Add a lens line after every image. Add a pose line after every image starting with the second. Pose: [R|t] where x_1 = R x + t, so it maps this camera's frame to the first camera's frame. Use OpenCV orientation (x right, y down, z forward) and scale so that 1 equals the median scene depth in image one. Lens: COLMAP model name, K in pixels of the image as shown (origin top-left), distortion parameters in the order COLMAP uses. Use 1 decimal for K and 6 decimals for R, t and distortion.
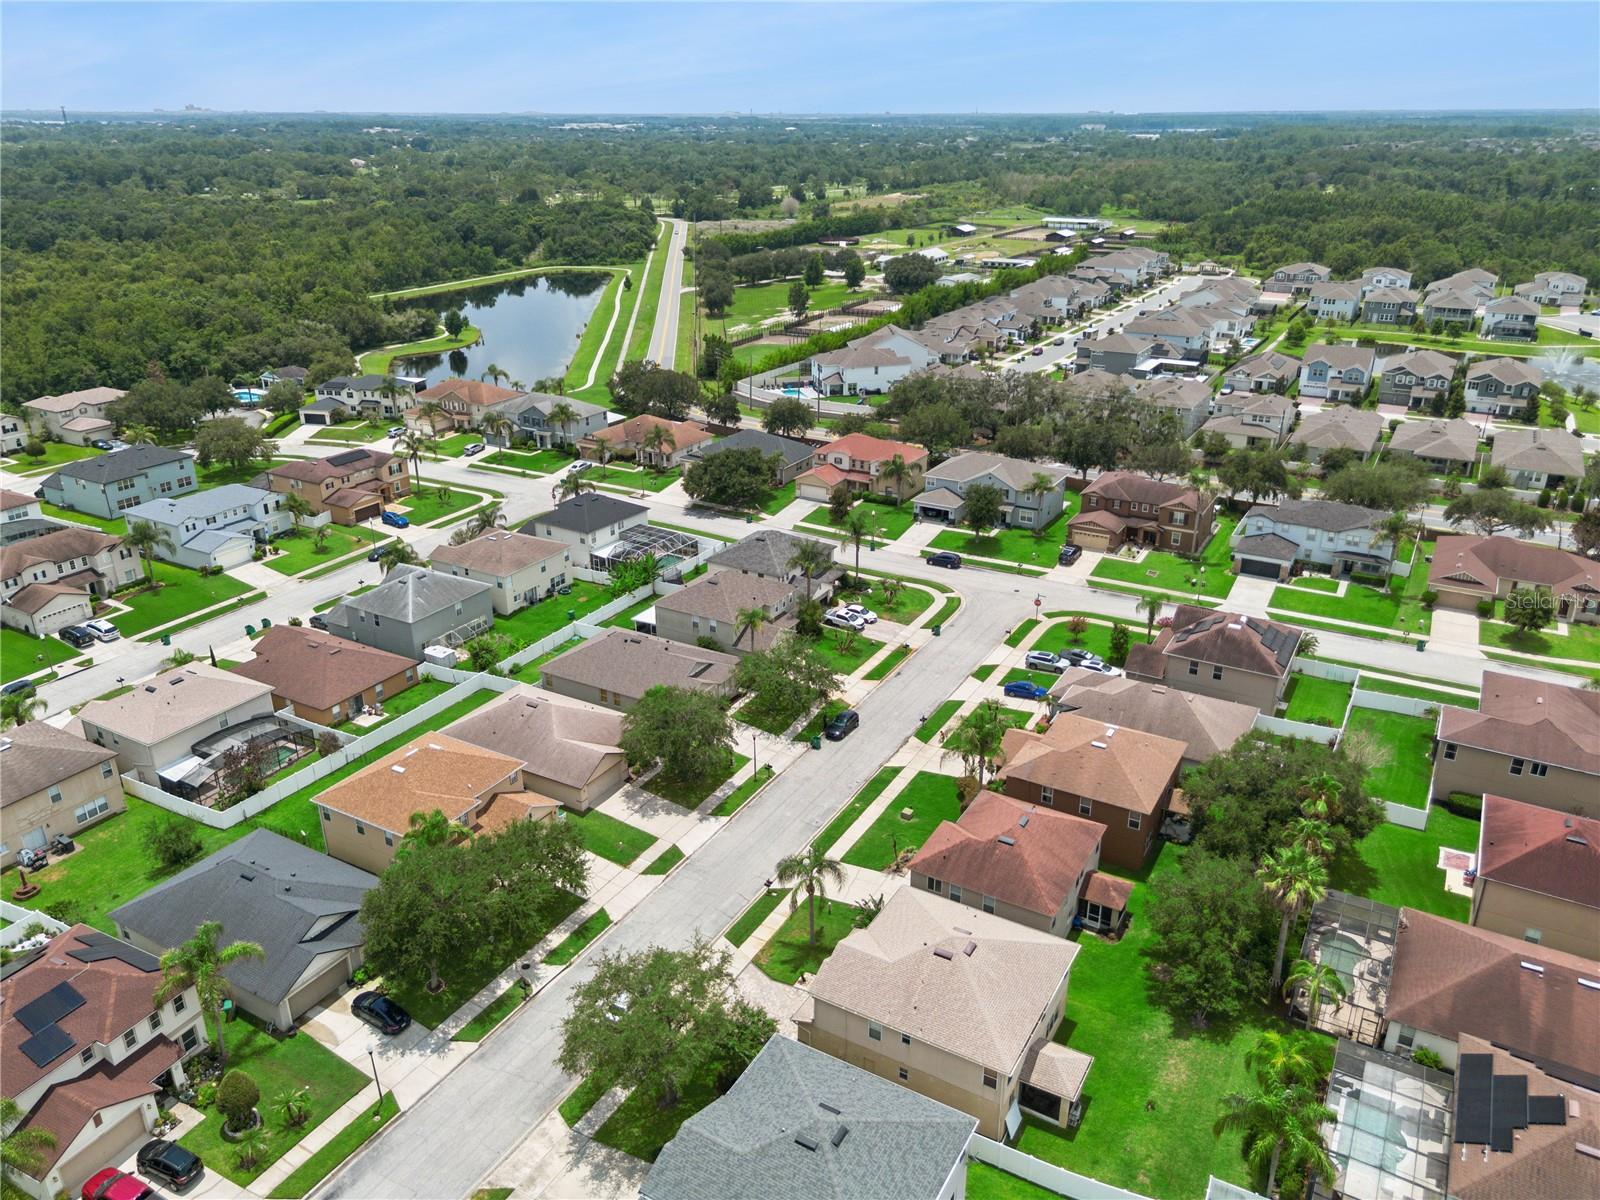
lens RADIAL K [[1144.7, 0, 800.0], [0, 1144.7, 600.0], [0, 0, 1]] dist [0.005930, -0.004649]
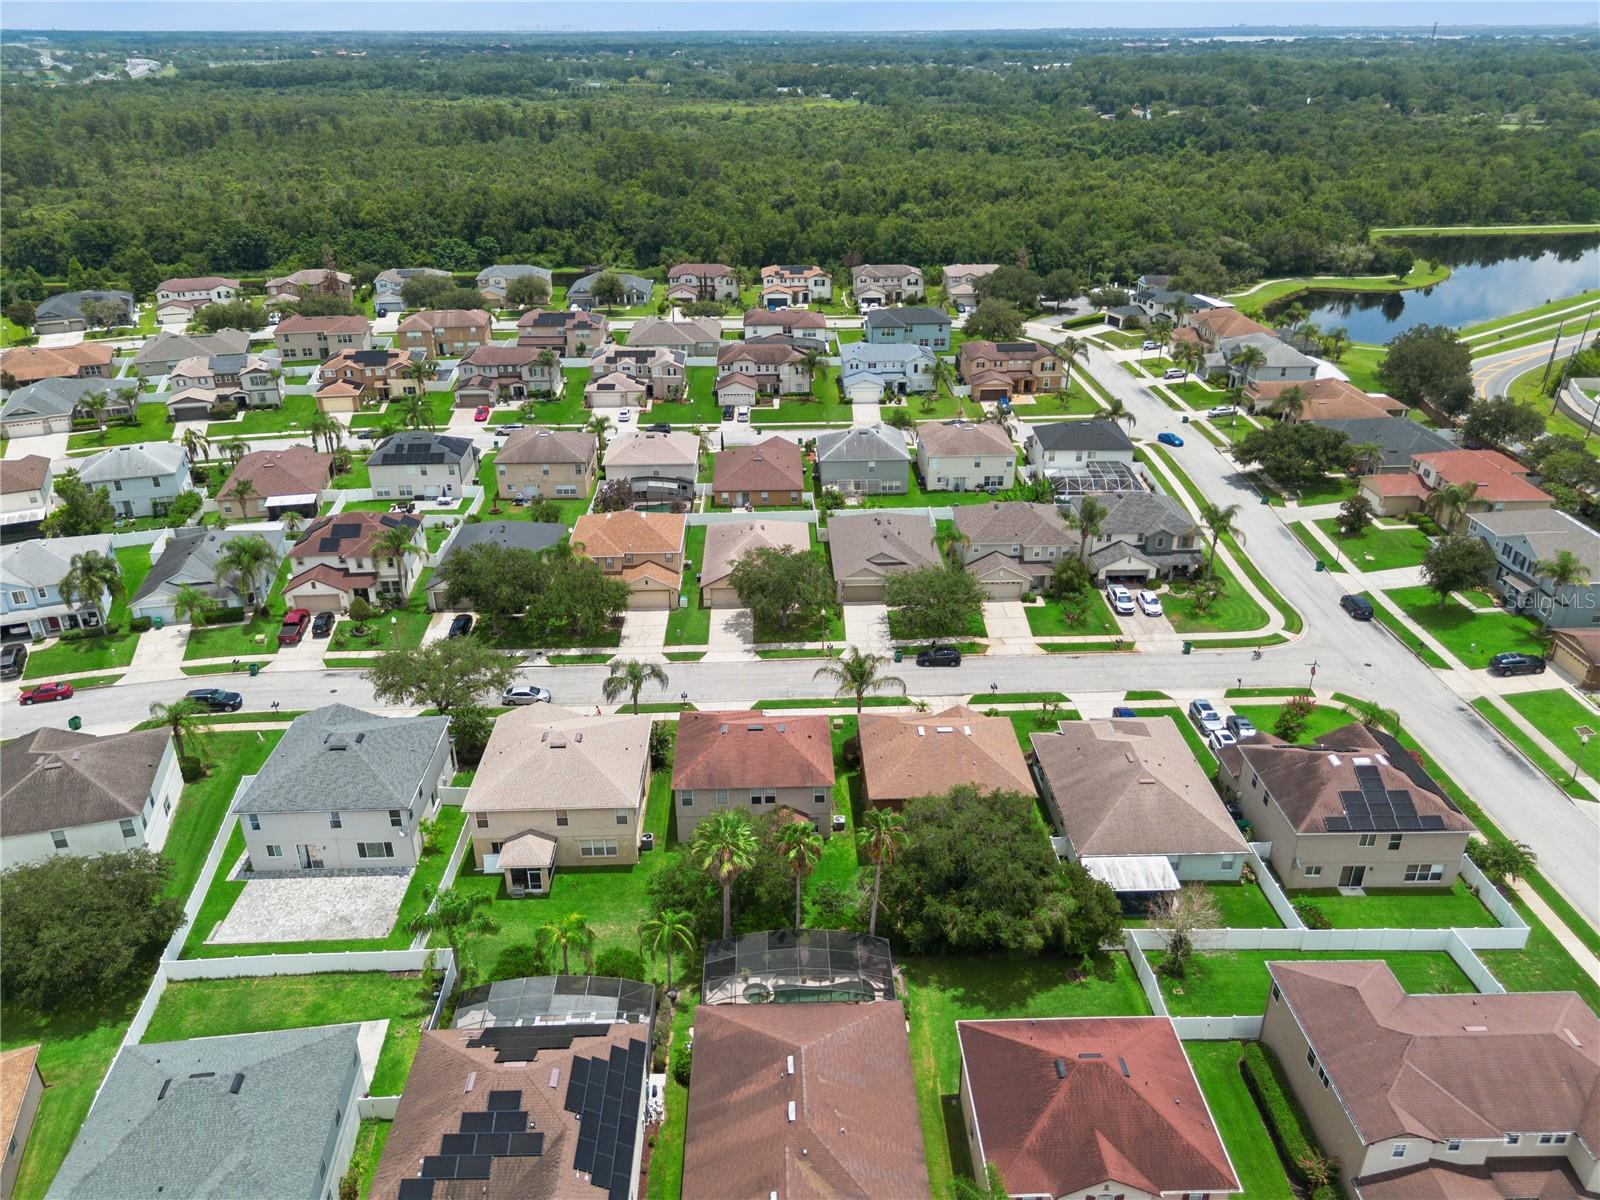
lens RADIAL K [[1144.7, 0, 800.0], [0, 1144.7, 600.0], [0, 0, 1]] dist [0.005930, -0.004649]
pose [[0.516493, 0.372907, -0.770828, 0.570456], [-0.323868, 0.918395, 0.227288, -0.099754], [0.792682, 0.132254, 0.595117, 0.217728]]
